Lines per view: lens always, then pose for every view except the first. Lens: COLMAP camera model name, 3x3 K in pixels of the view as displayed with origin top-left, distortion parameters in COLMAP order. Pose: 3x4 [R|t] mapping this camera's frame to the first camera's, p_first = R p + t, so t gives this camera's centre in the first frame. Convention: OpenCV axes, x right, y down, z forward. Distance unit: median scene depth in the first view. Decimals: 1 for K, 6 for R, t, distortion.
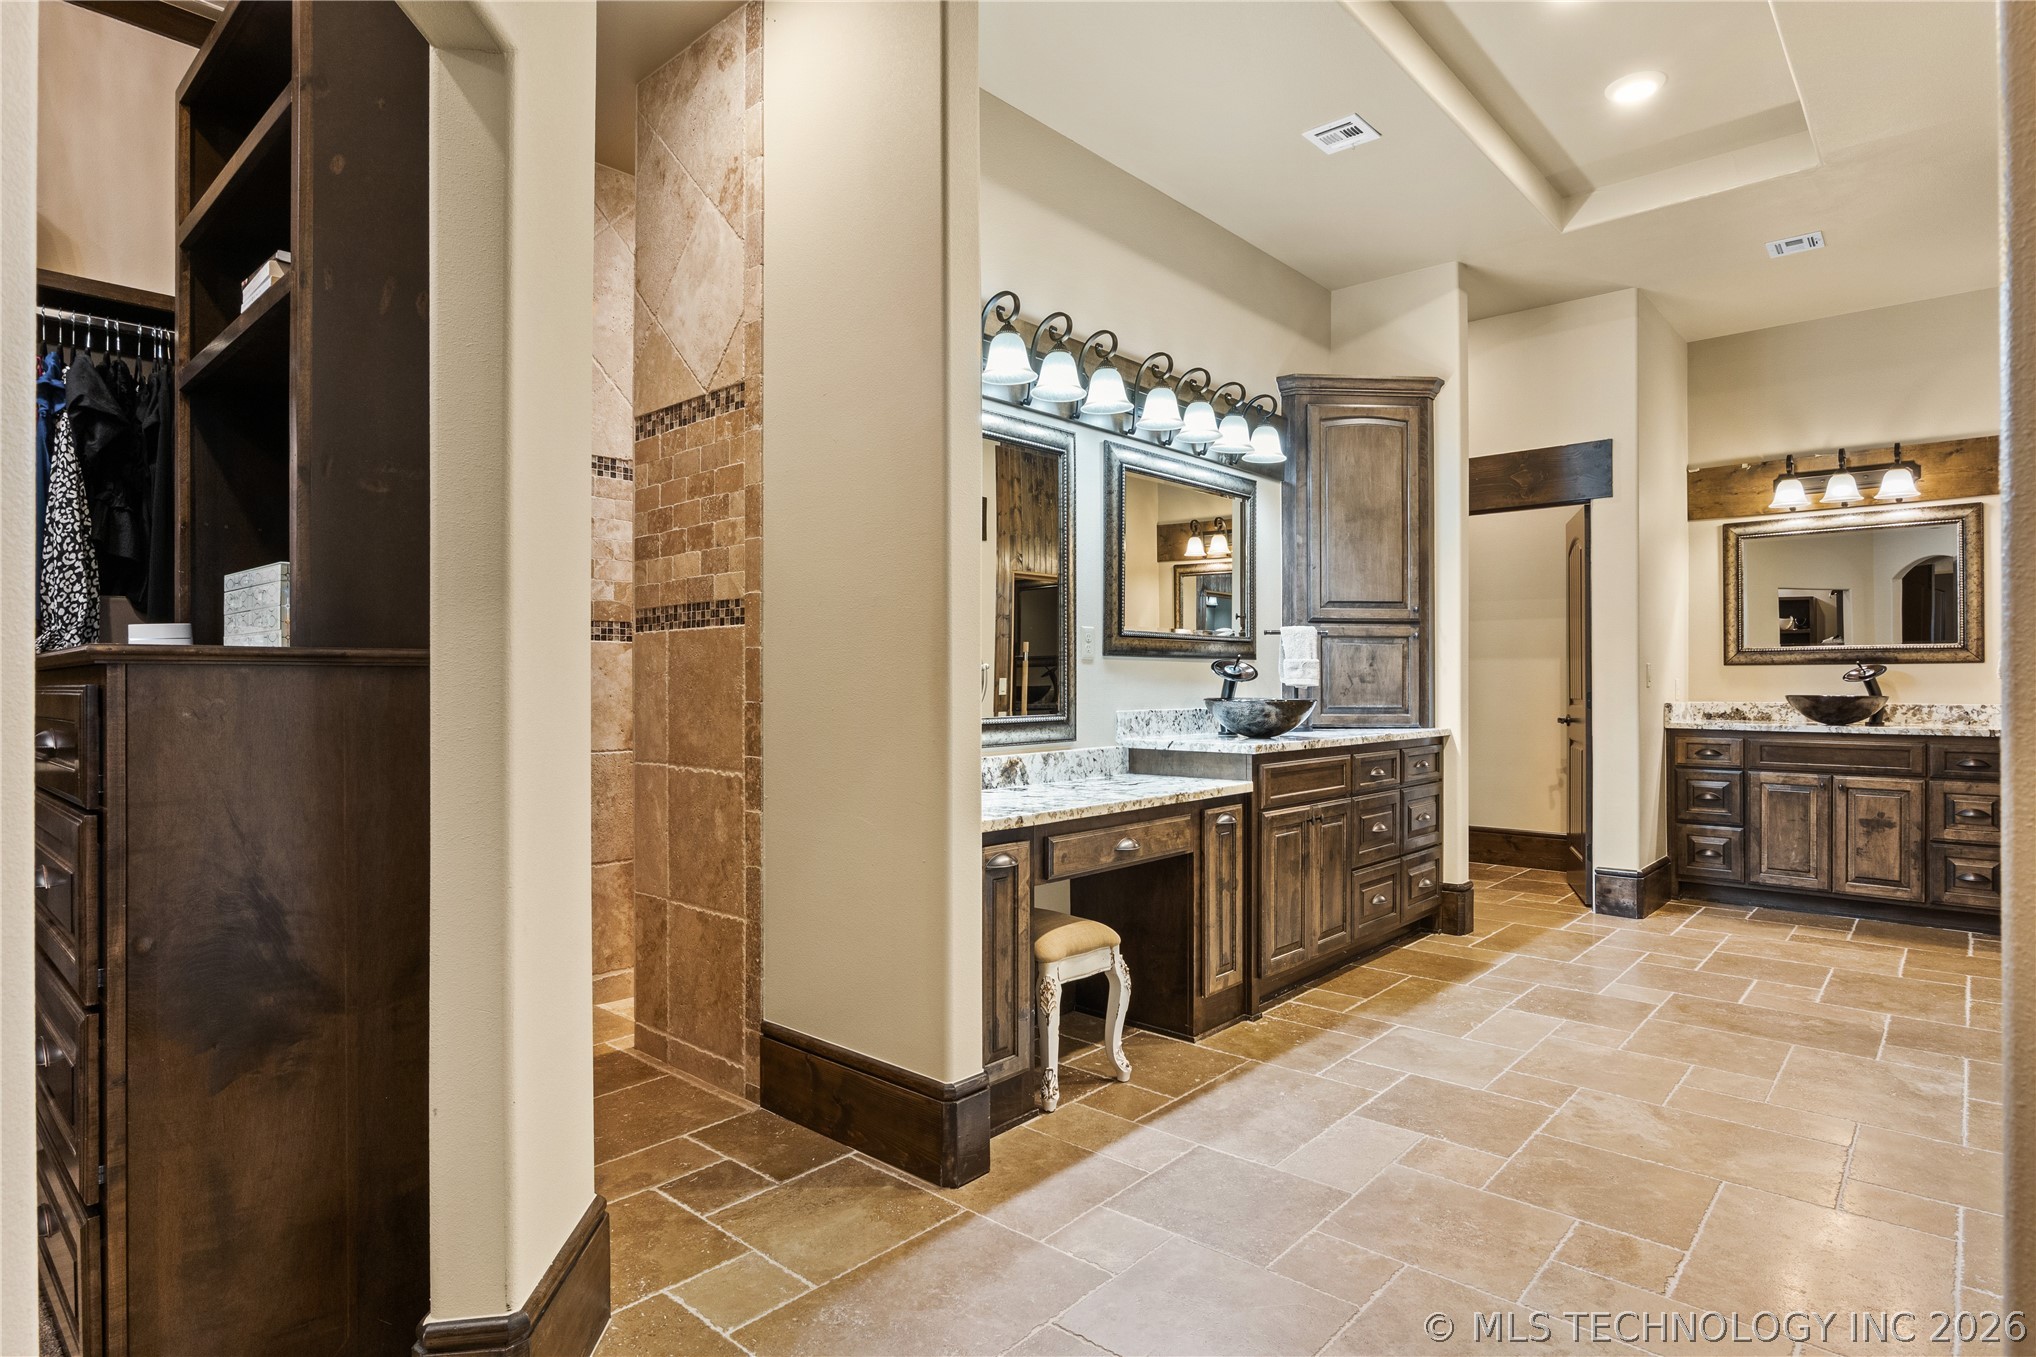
lens RADIAL K [[1087.3, 0, 1018.0], [0, 1087.3, 676.9], [0, 0, 1]] dist [-0.016344, 0.003924]
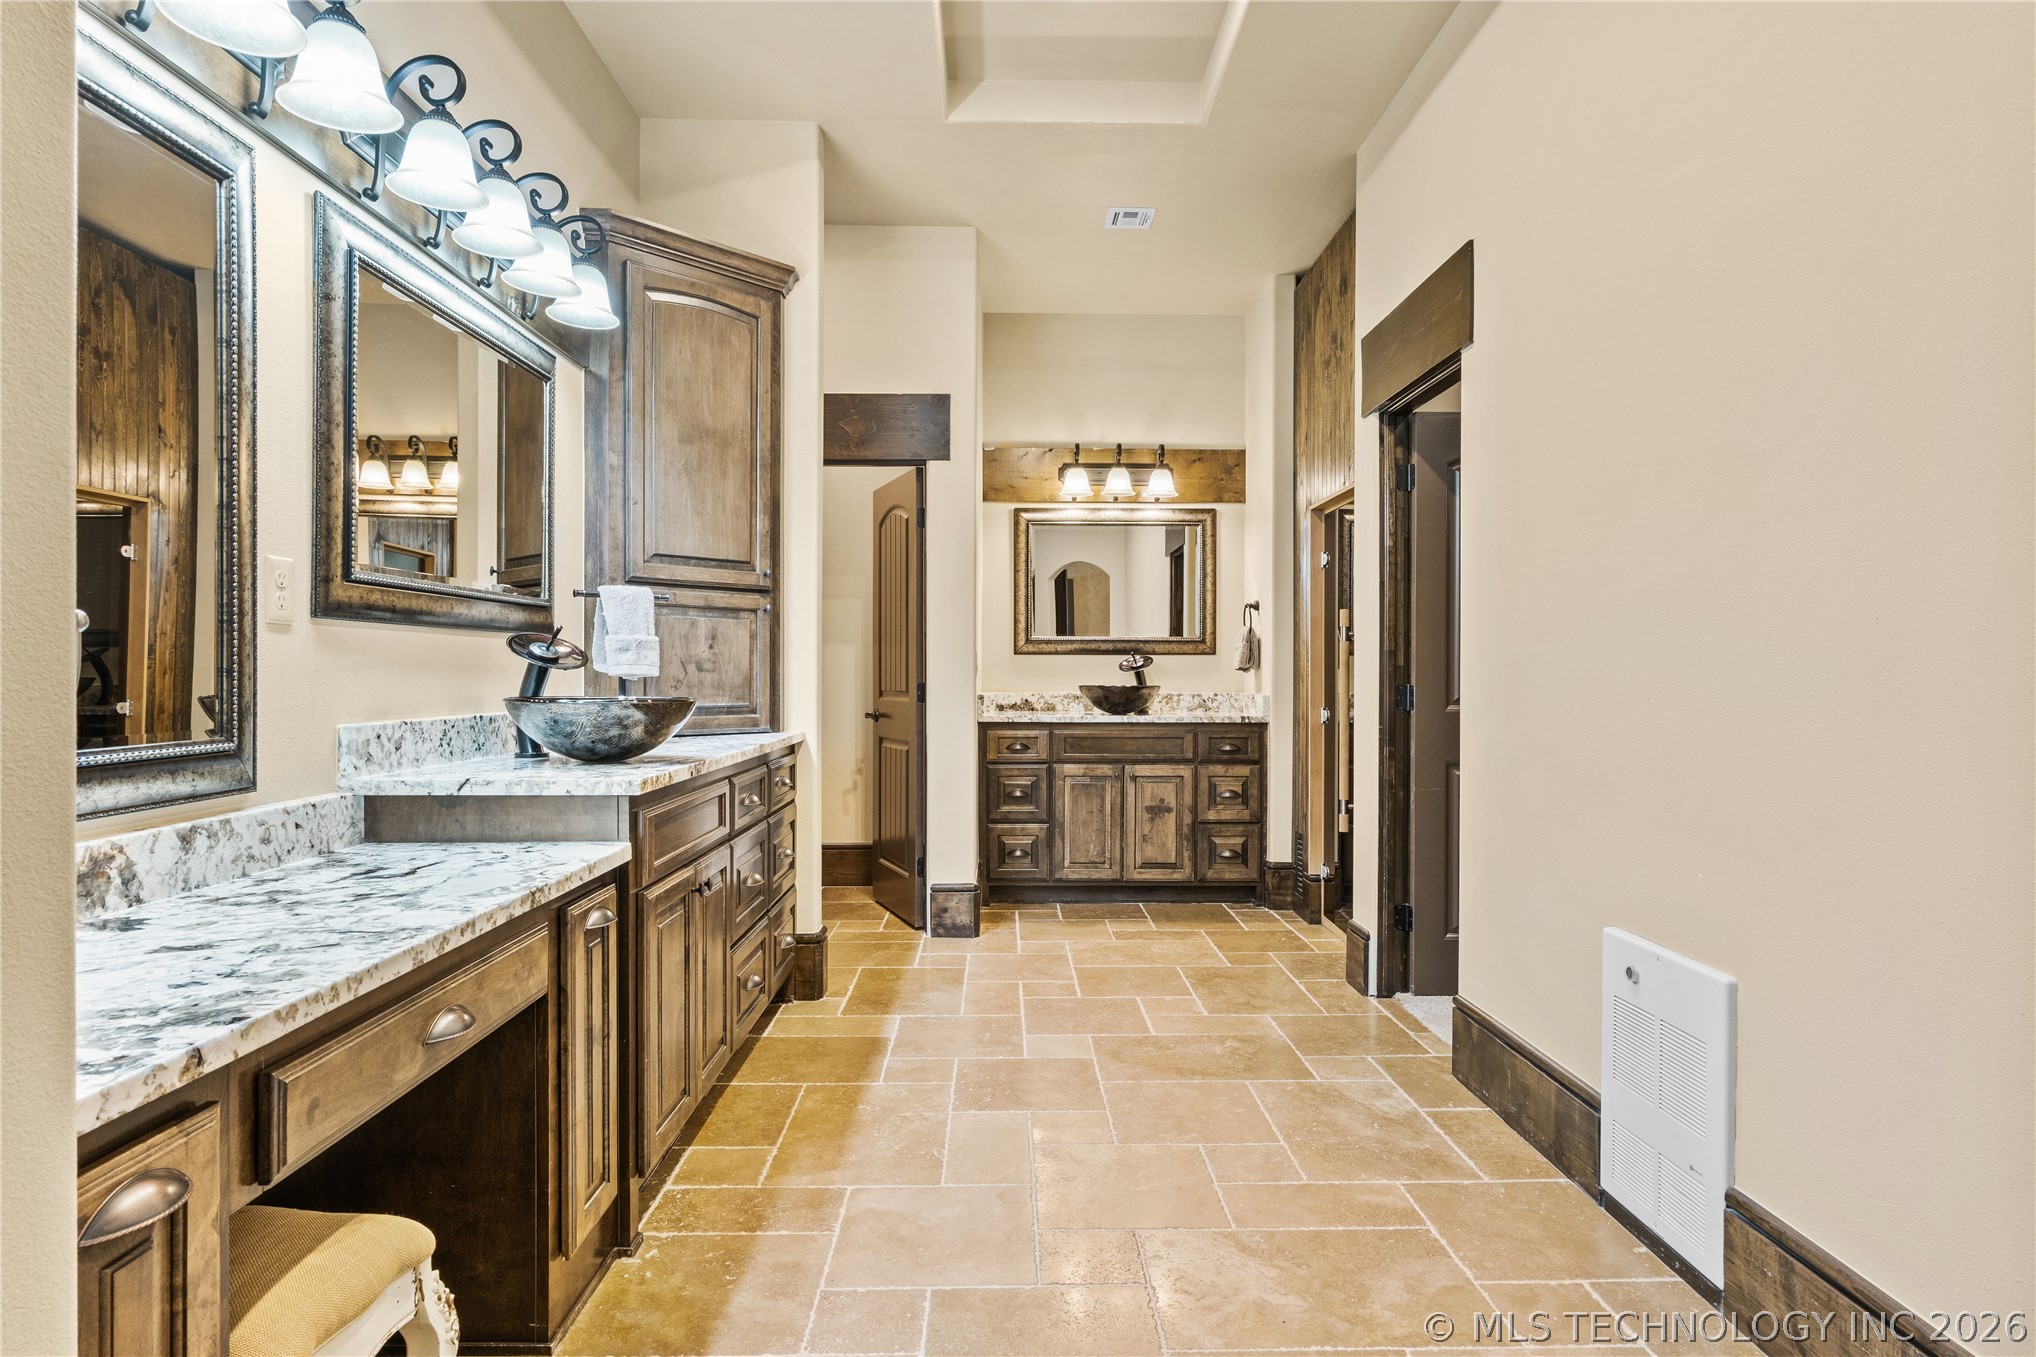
lens RADIAL K [[1115.1, 0, 1021.3], [0, 1115.1, 676.8], [0, 0, 1]] dist [-0.007147, 0.005625]
pose [[0.730493, -0.001366, 0.682919, -0.027895], [-0.004432, 0.999967, 0.006741, 0.002680], [-0.682906, -0.007951, 0.730463, 0.322960]]
